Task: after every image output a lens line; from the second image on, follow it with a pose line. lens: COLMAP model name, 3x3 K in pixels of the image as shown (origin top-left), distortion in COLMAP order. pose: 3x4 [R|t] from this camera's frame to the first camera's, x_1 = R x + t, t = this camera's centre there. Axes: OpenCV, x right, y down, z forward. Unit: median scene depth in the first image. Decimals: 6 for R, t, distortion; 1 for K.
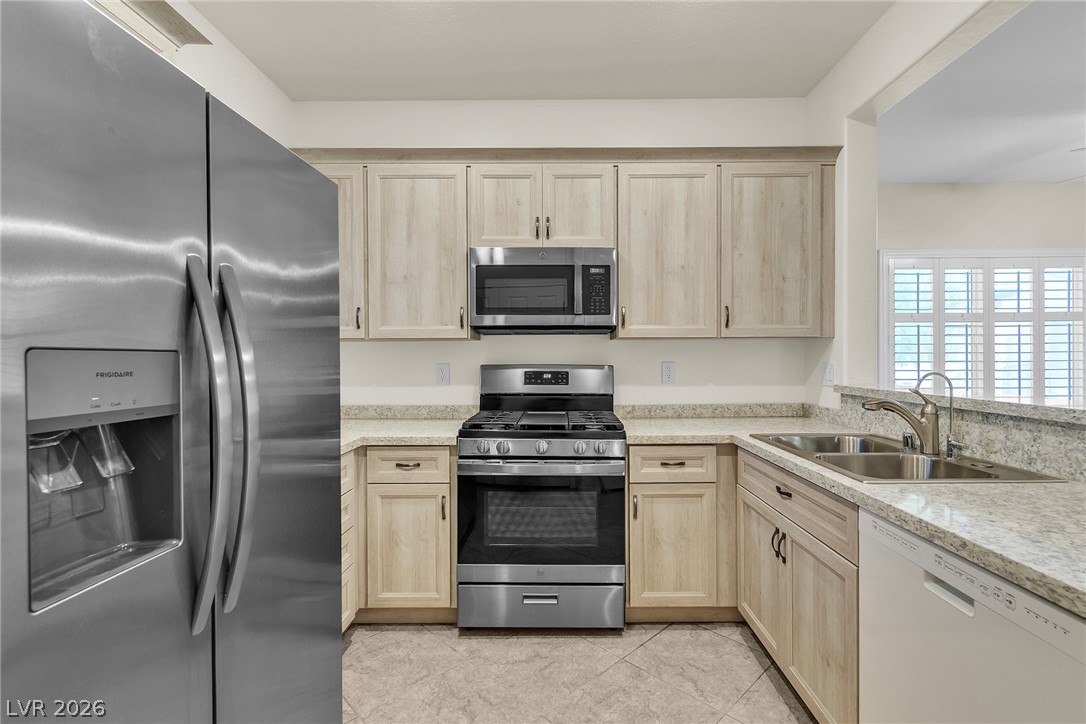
lens RADIAL K [[488.6, 0, 556.8], [0, 488.6, 361.7], [0, 0, 1]] dist [0.002090, 0.000042]
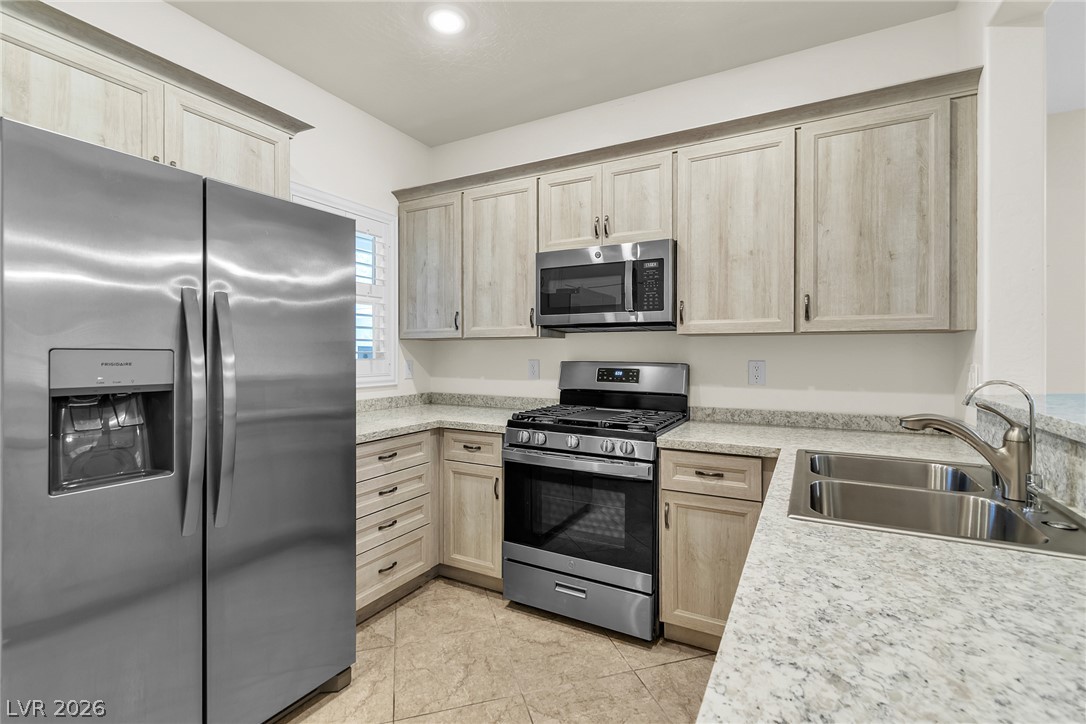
lens RADIAL K [[480.3, 0, 549.3], [0, 480.3, 355.0], [0, 0, 1]] dist [0.002511, -0.000528]
pose [[0.885709, 0.006274, -0.464198, 0.339045], [-0.008860, 0.999955, -0.003389, -0.004103], [0.464156, 0.007114, 0.885725, 0.069400]]
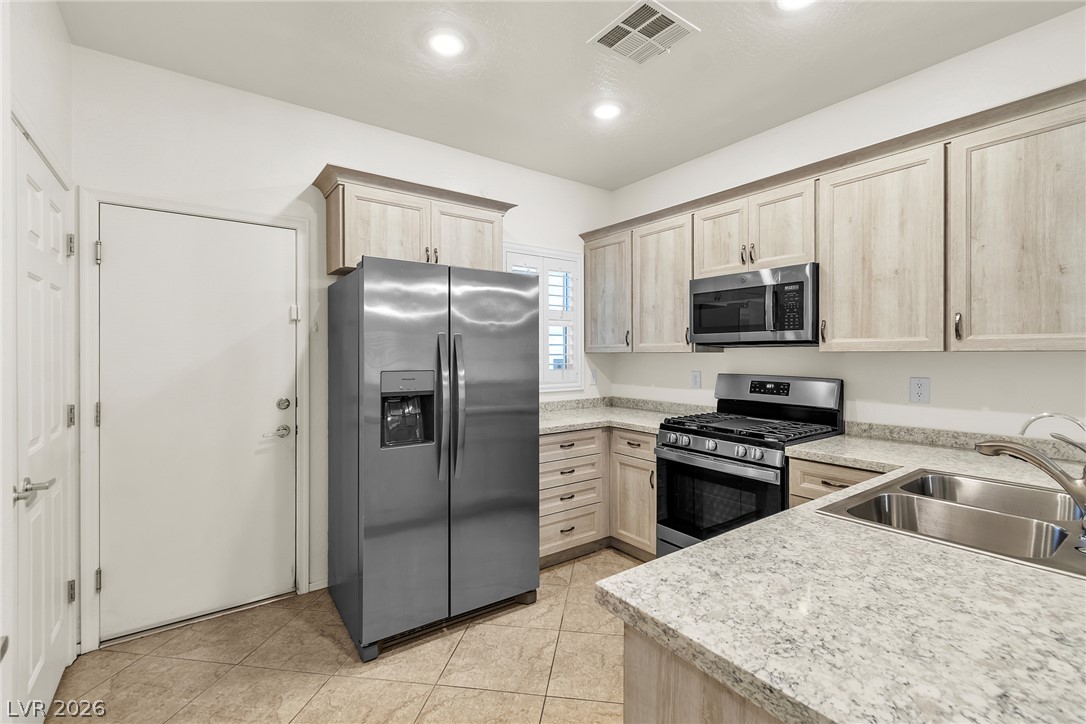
lens RADIAL K [[474.8, 0, 549.8], [0, 474.8, 355.8], [0, 0, 1]] dist [0.000665, -0.000619]
pose [[0.602511, 0.005518, -0.798092, 0.568434], [-0.008446, 0.999964, 0.000538, -0.037313], [0.798066, 0.006416, 0.602536, -0.017603]]
